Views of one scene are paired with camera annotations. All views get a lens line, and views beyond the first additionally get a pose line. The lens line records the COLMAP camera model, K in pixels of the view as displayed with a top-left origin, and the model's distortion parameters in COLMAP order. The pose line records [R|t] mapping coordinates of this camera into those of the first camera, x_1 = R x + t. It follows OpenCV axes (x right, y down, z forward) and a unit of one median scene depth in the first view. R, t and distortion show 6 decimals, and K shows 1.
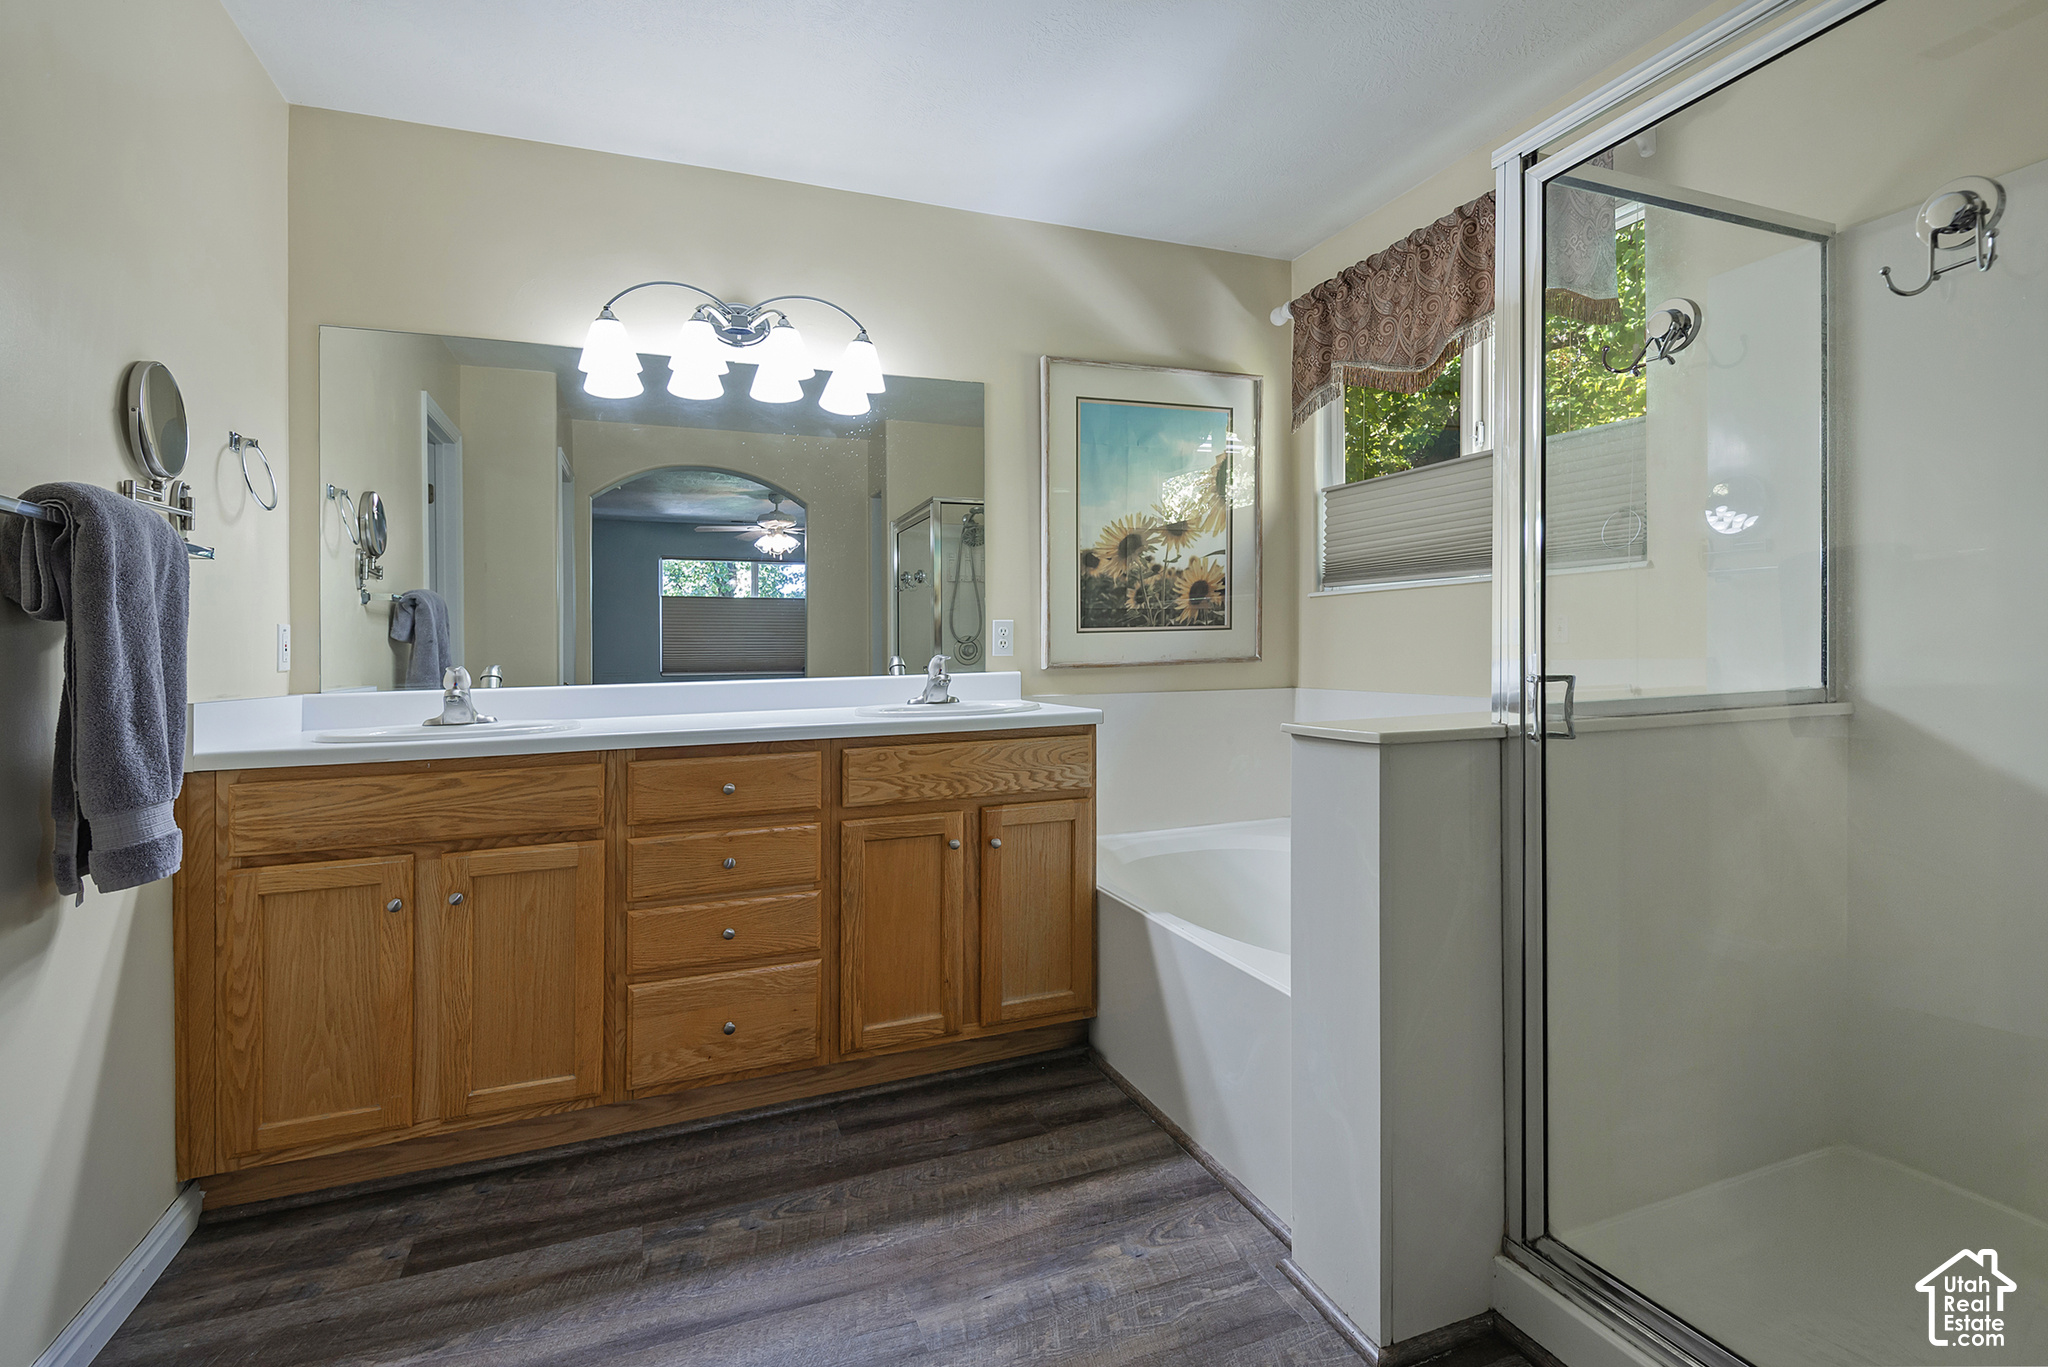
lens RADIAL K [[945.9, 0, 990.7], [0, 945.9, 664.2], [0, 0, 1]] dist [0.017456, -0.007575]
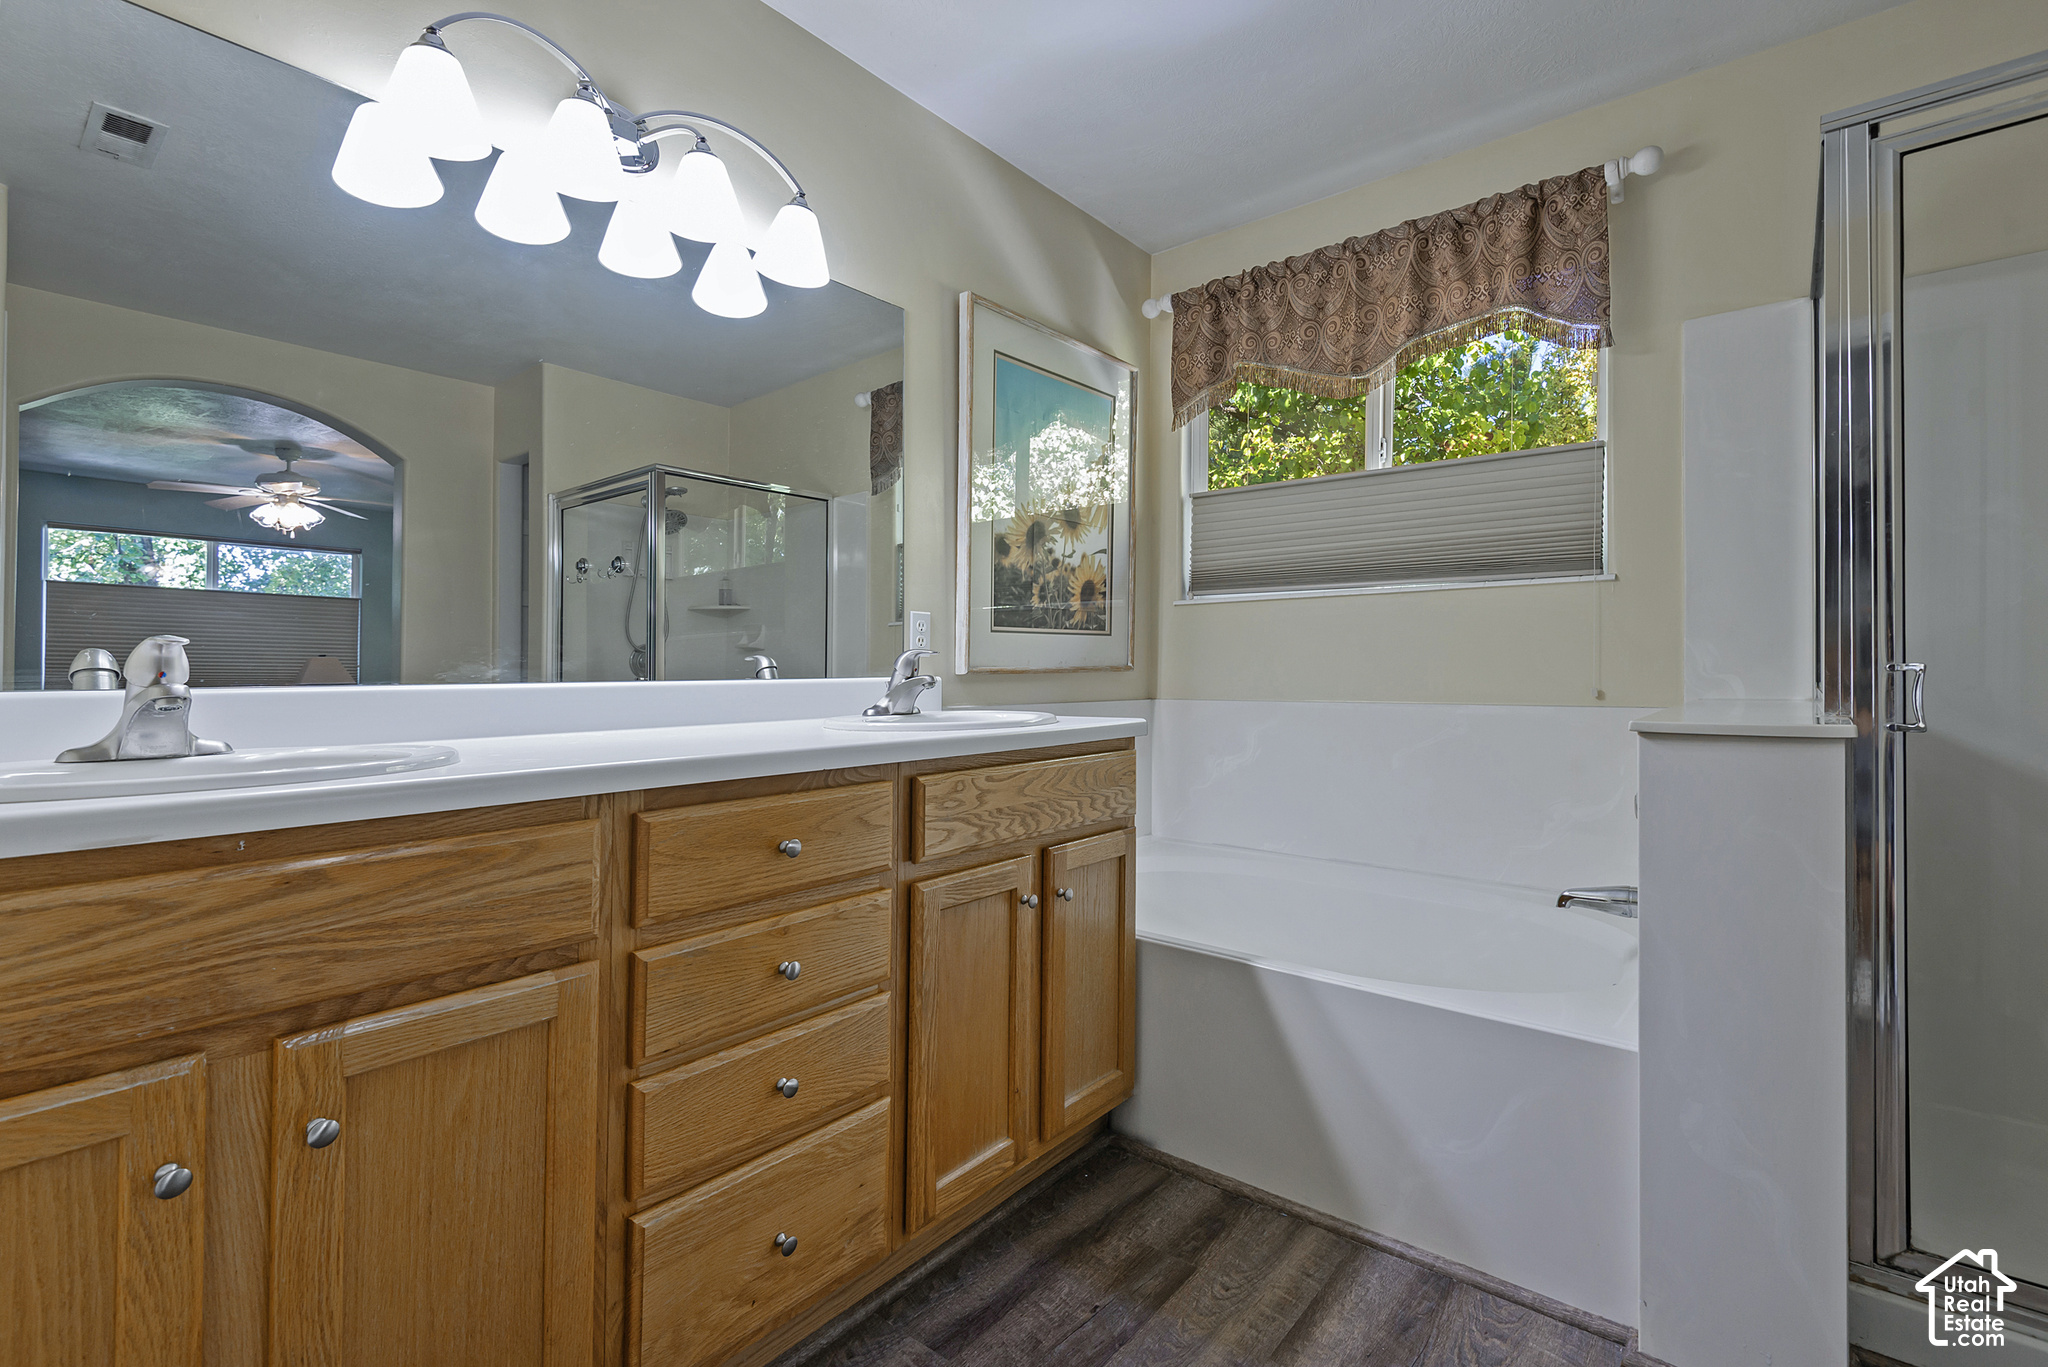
lens RADIAL K [[945.9, 0, 1004.7], [0, 945.9, 681.6], [0, 0, 1]] dist [0.017456, -0.007575]
pose [[0.874244, 0.010469, 0.485373, -0.396954], [-0.005601, 0.999918, -0.011479, 0.026352], [-0.485454, 0.007317, 0.874232, 0.348601]]
